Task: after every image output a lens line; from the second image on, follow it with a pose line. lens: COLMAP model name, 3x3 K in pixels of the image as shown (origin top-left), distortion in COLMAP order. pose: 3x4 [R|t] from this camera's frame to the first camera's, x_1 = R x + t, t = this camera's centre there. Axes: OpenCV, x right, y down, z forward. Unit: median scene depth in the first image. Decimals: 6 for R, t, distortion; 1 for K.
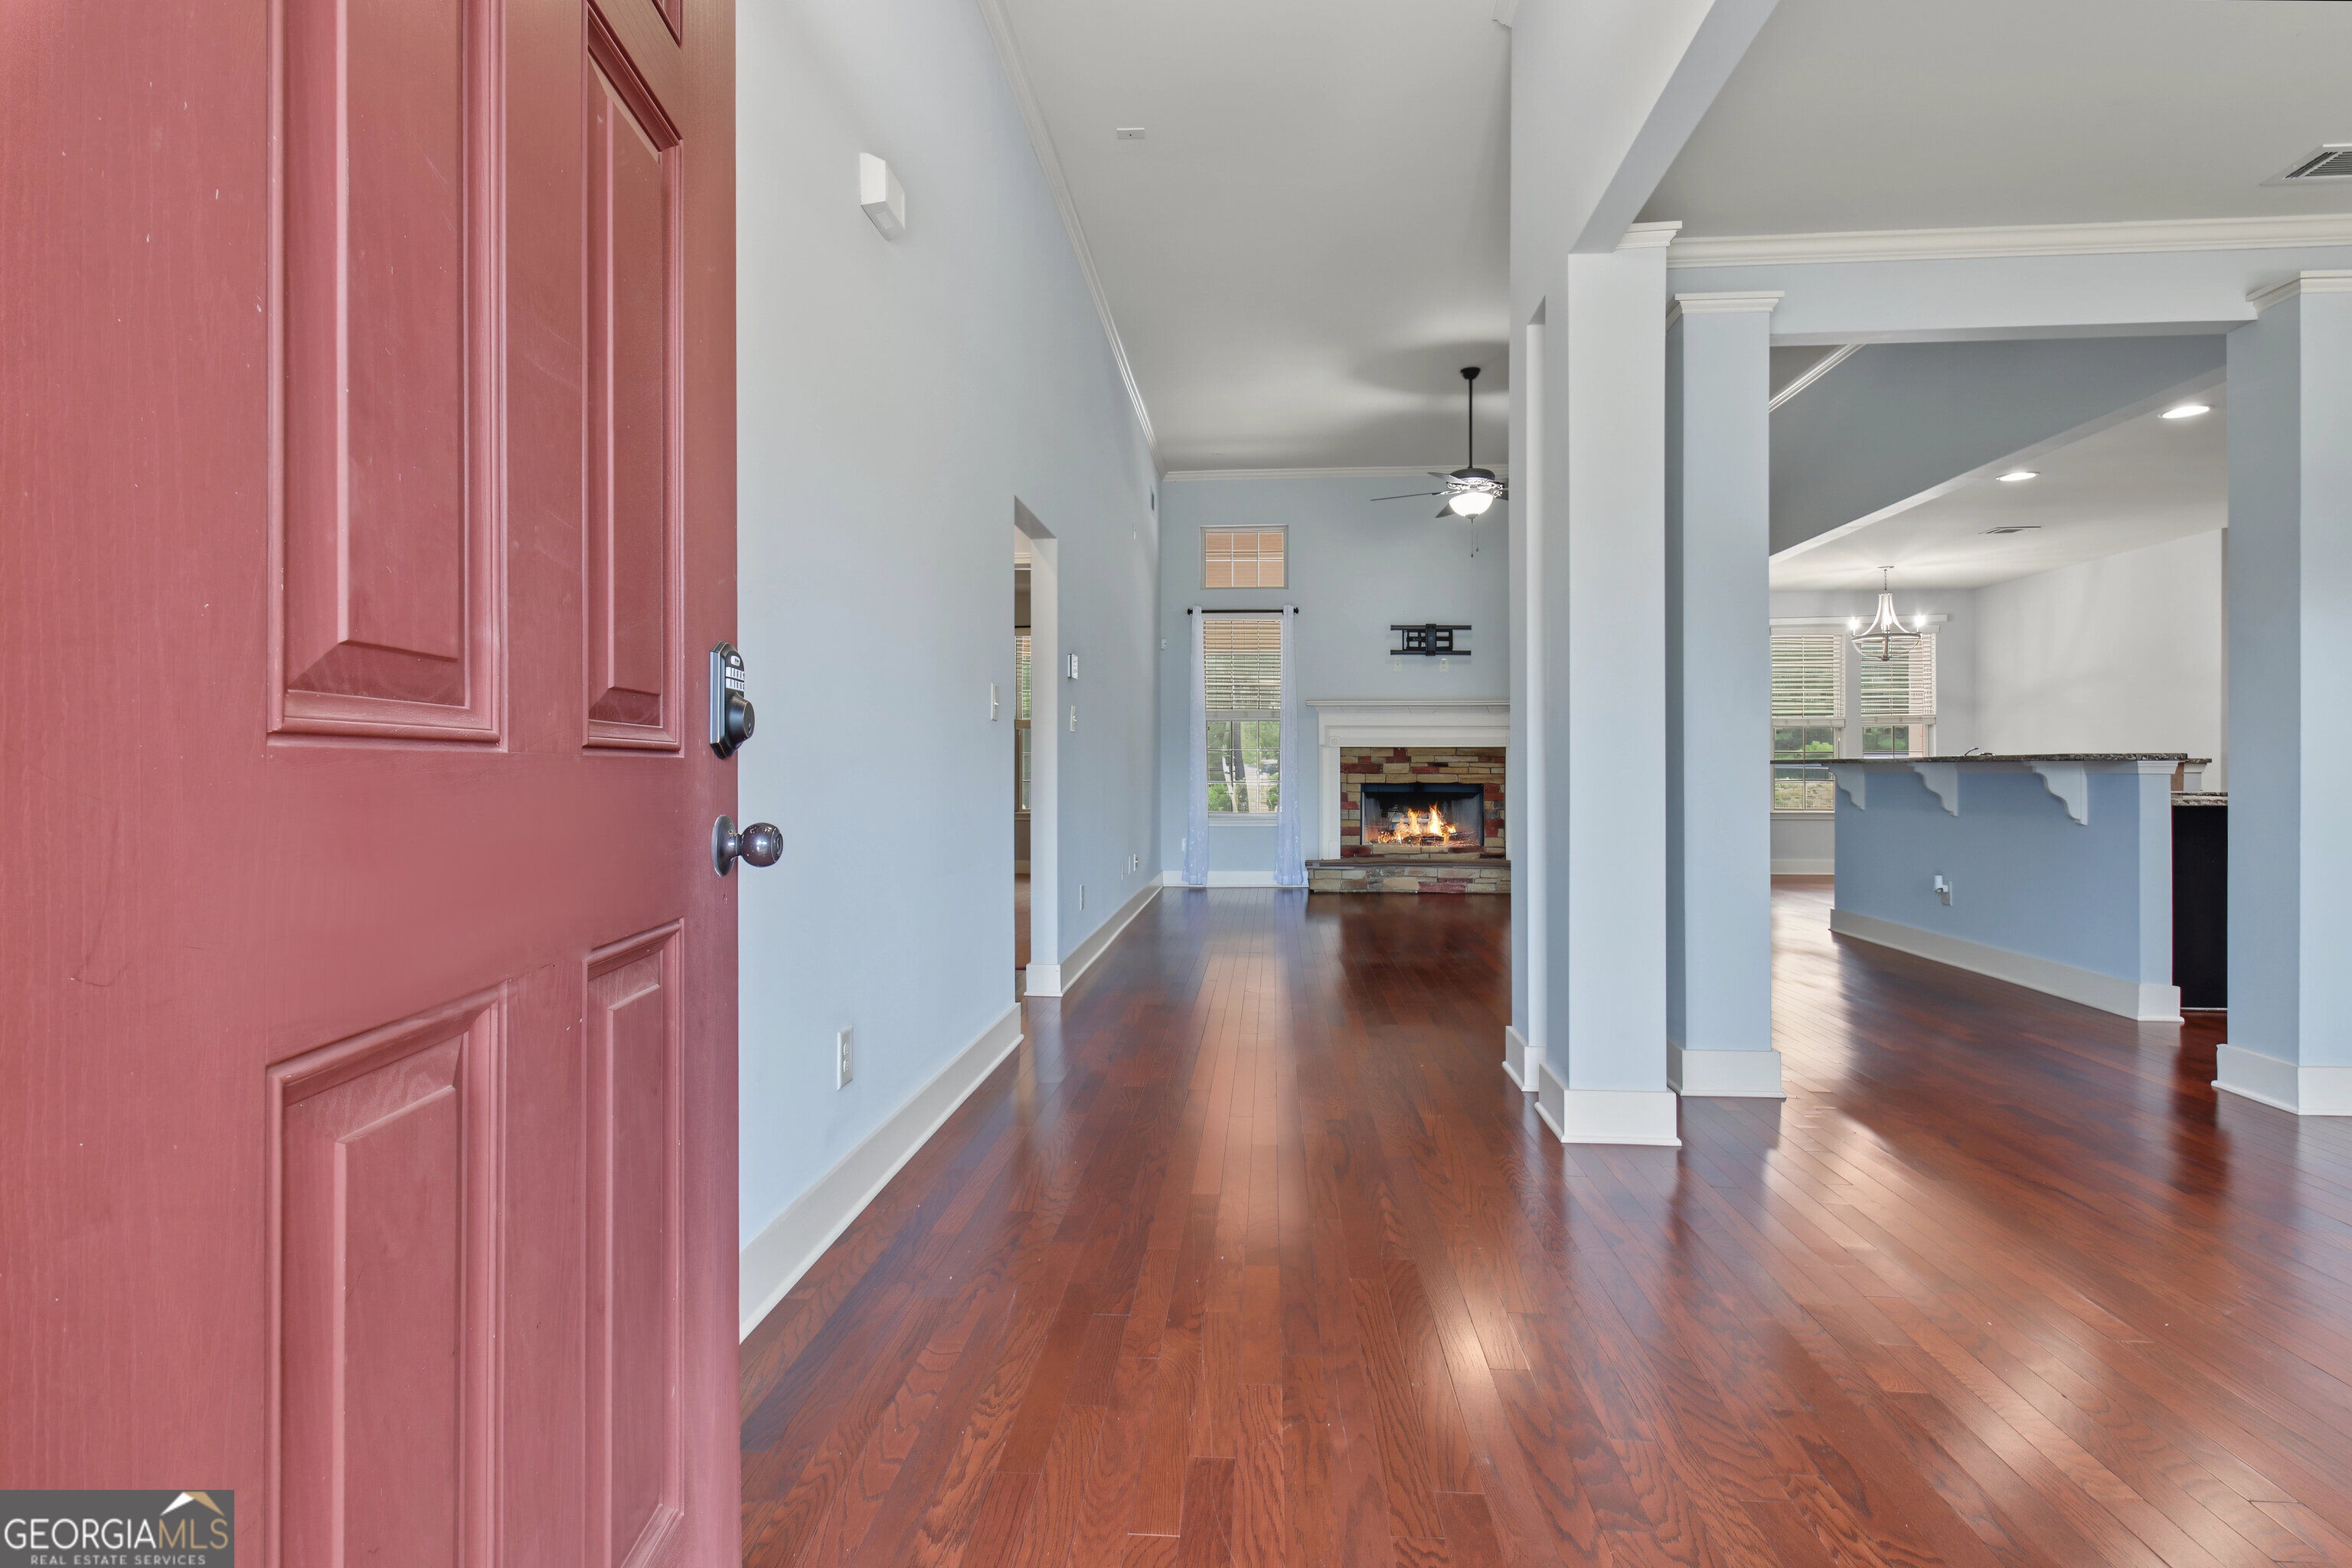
lens RADIAL K [[1109.6, 0, 1187.6], [0, 1109.6, 762.5], [0, 0, 1]] dist [0.001123, 0.000214]
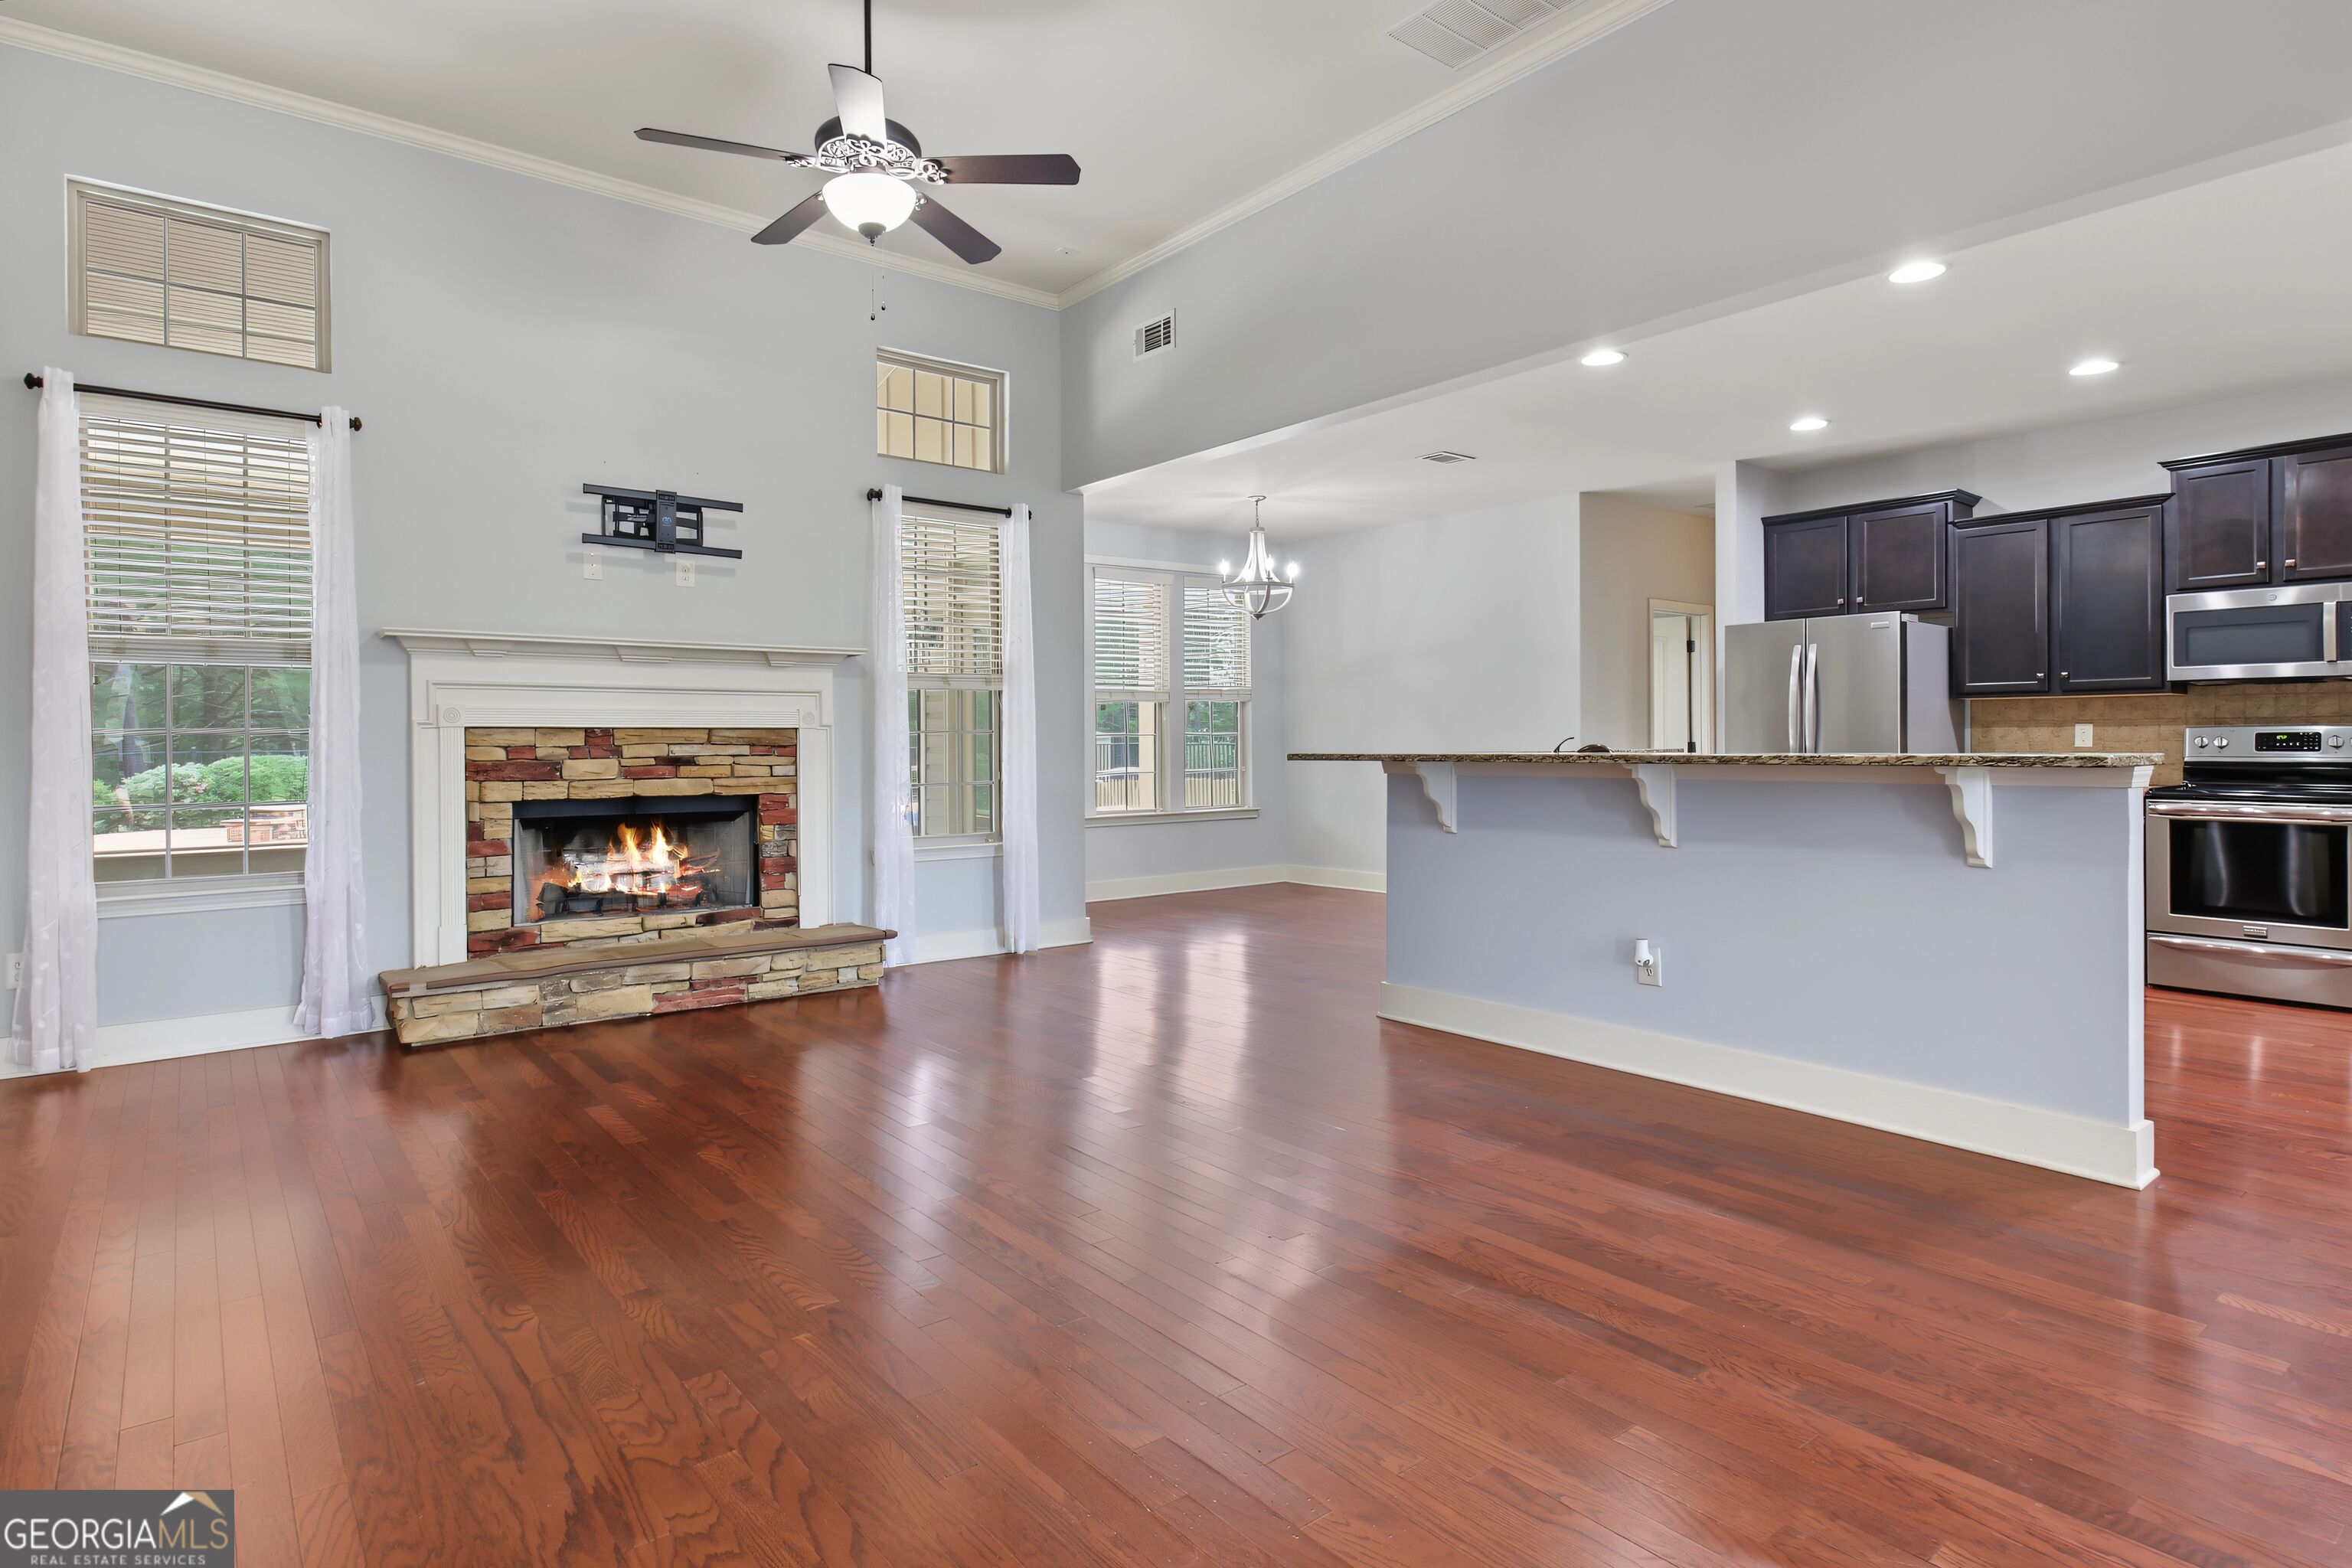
lens RADIAL K [[1234.1, 0, 1173.9], [0, 1234.1, 742.7], [0, 0, 1]] dist [0.005562, -0.000161]
pose [[0.729511, -0.003137, 0.683962, -0.003424], [0.000608, 0.999992, 0.003937, -0.009008], [-0.683968, -0.002456, 0.729507, 0.415215]]
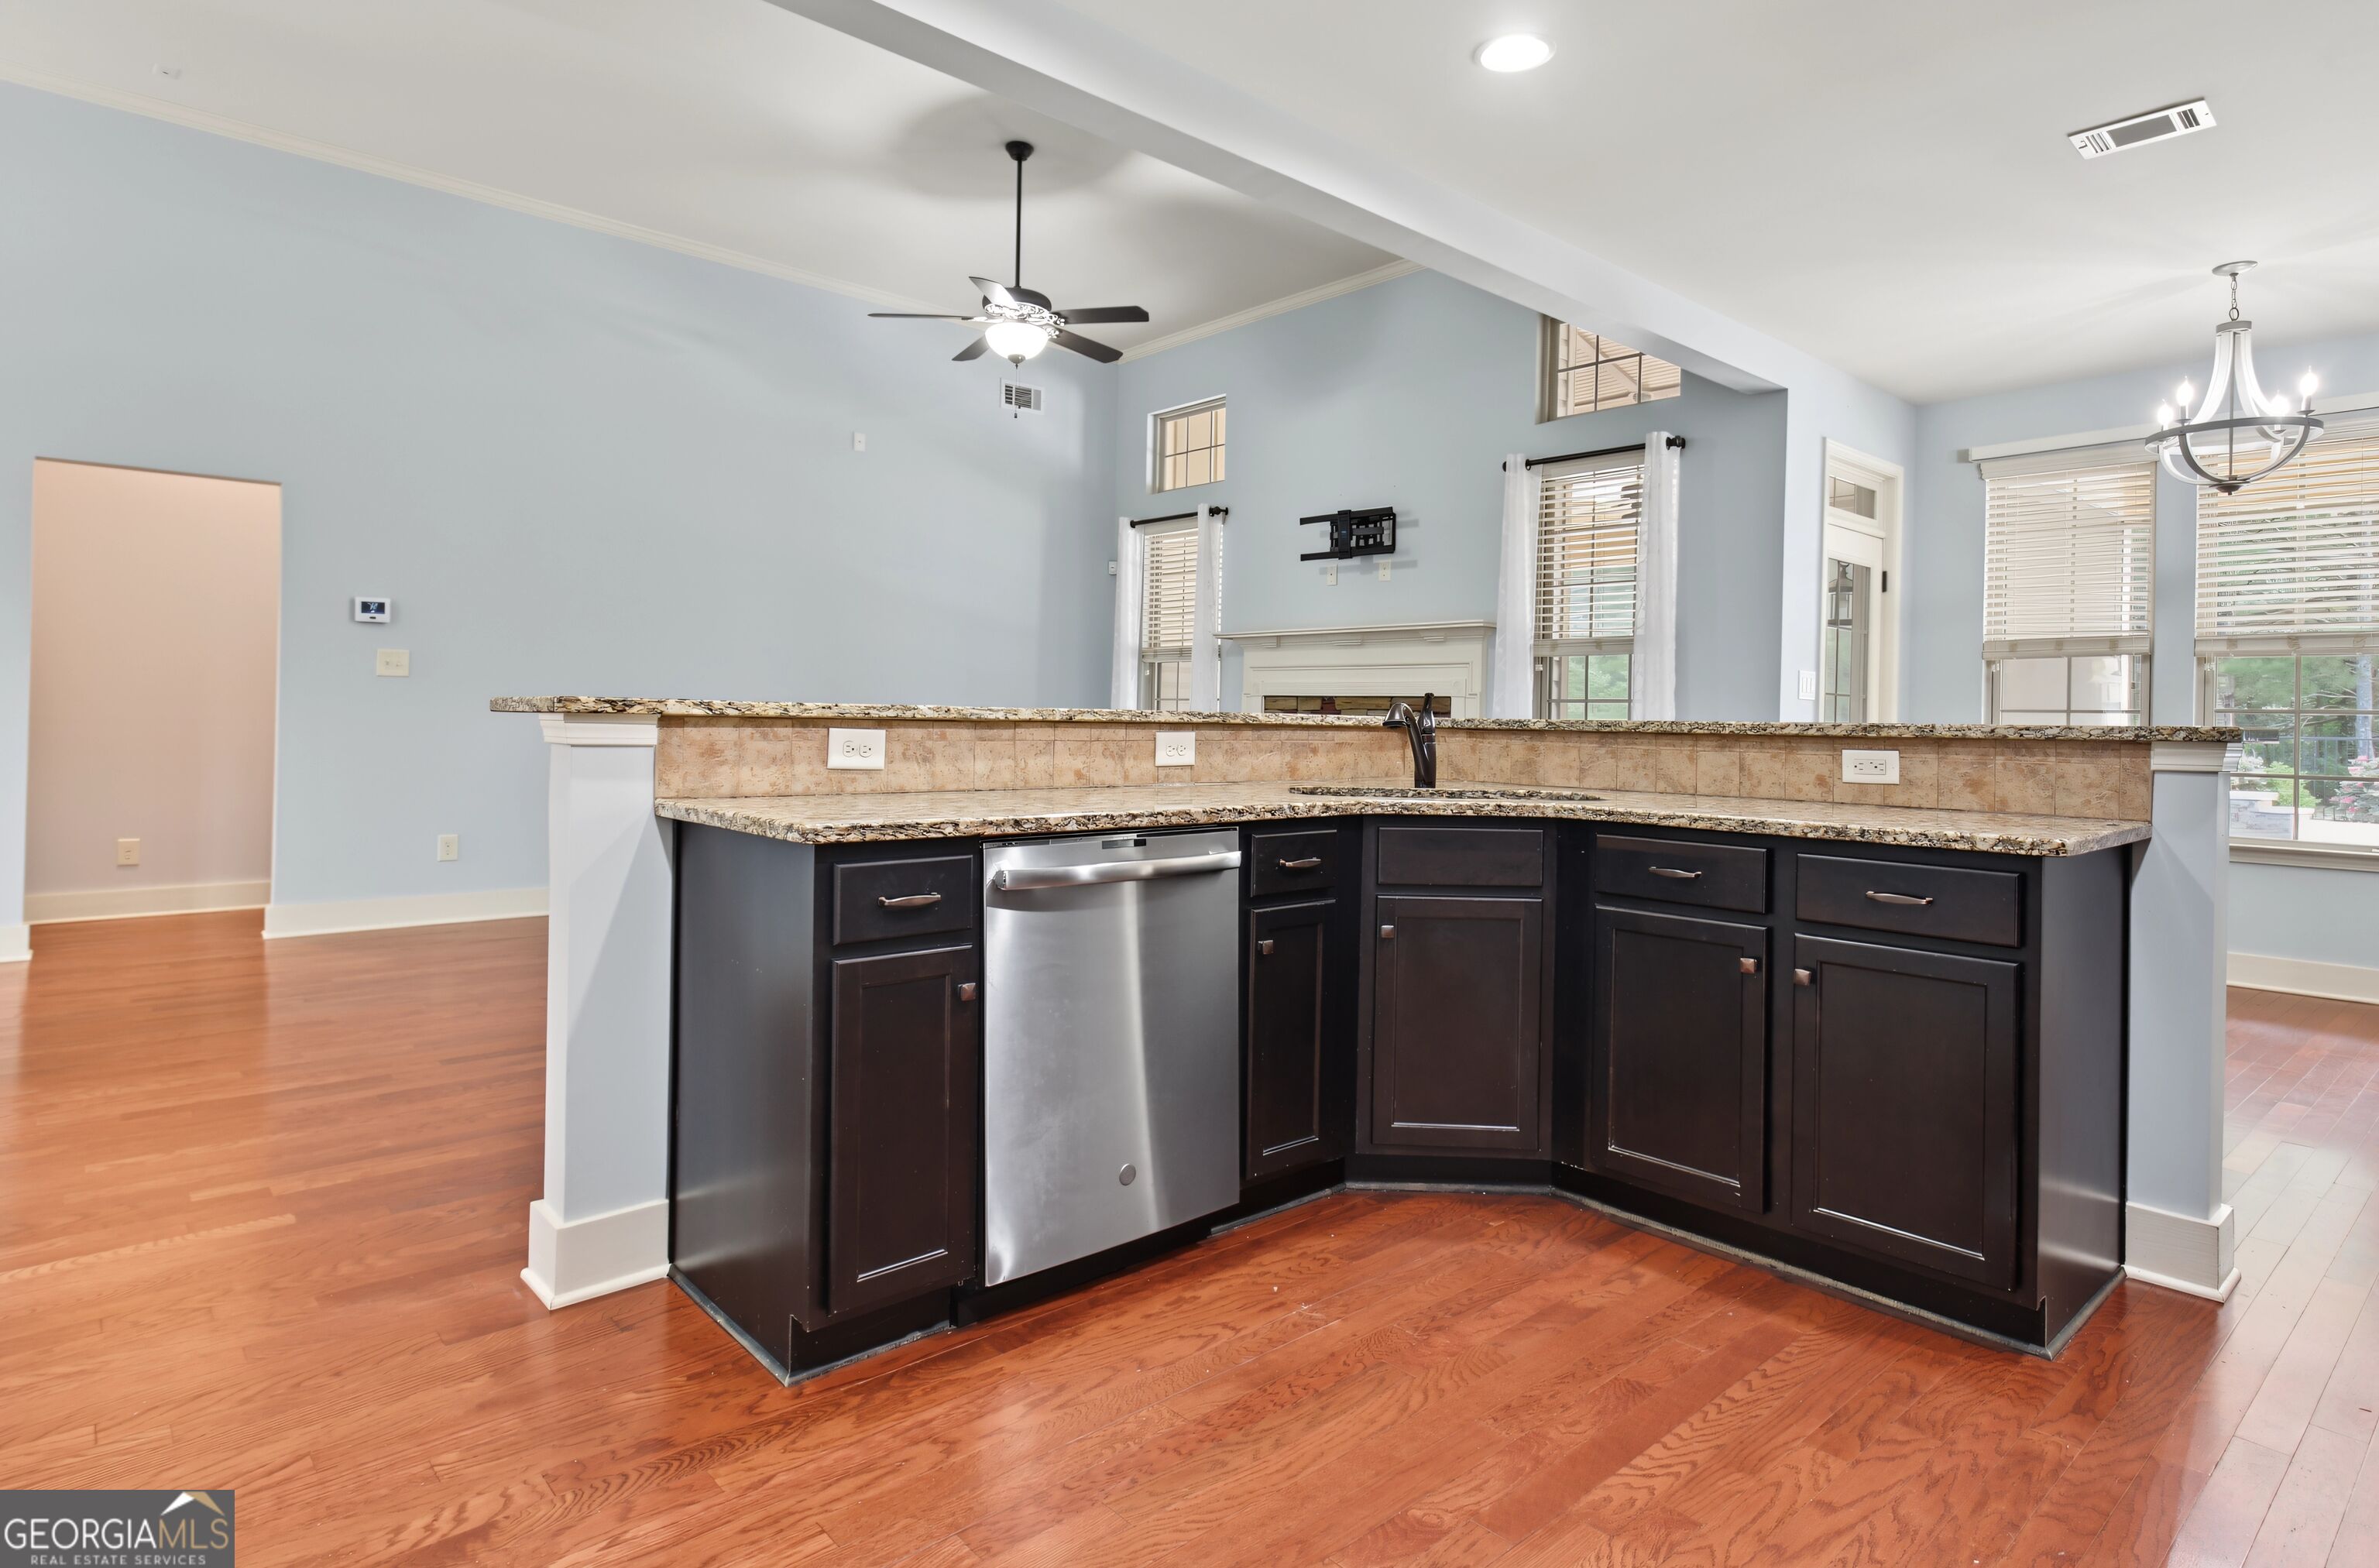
lens RADIAL K [[1257.1, 0, 1202.7], [0, 1257.1, 746.0], [0, 0, 1]] dist [0.004509, 0.000251]
pose [[0.729700, 0.031343, -0.683049, 0.680828], [-0.015518, 0.999451, 0.029284, -0.004281], [0.683591, -0.010769, 0.729786, 0.389481]]
